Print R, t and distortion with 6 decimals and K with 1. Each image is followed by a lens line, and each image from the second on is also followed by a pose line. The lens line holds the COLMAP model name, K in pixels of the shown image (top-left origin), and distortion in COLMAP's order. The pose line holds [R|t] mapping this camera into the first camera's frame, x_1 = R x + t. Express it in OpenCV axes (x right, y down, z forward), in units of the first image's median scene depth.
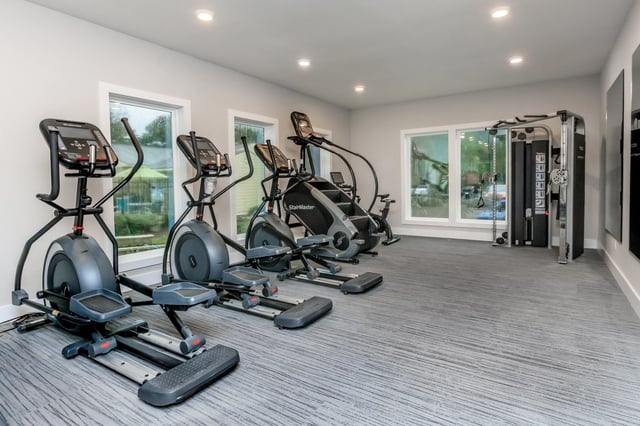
lens RADIAL K [[345.1, 0, 317.5], [0, 345.1, 212.7], [0, 0, 1]] dist [0.003068, 0.001460]
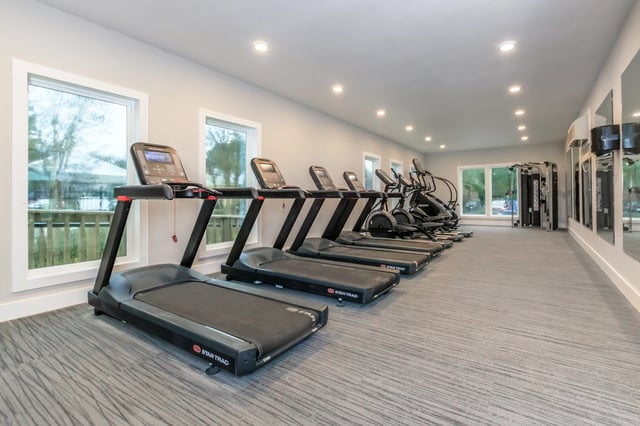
lens RADIAL K [[313.4, 0, 322.2], [0, 313.4, 209.8], [0, 0, 1]] dist [-0.003974, 0.001251]
pose [[0.999976, 0.006545, -0.002078, -0.575828], [-0.006619, 0.999258, -0.037951, 0.074934], [0.001828, 0.037964, 0.999277, -0.791009]]
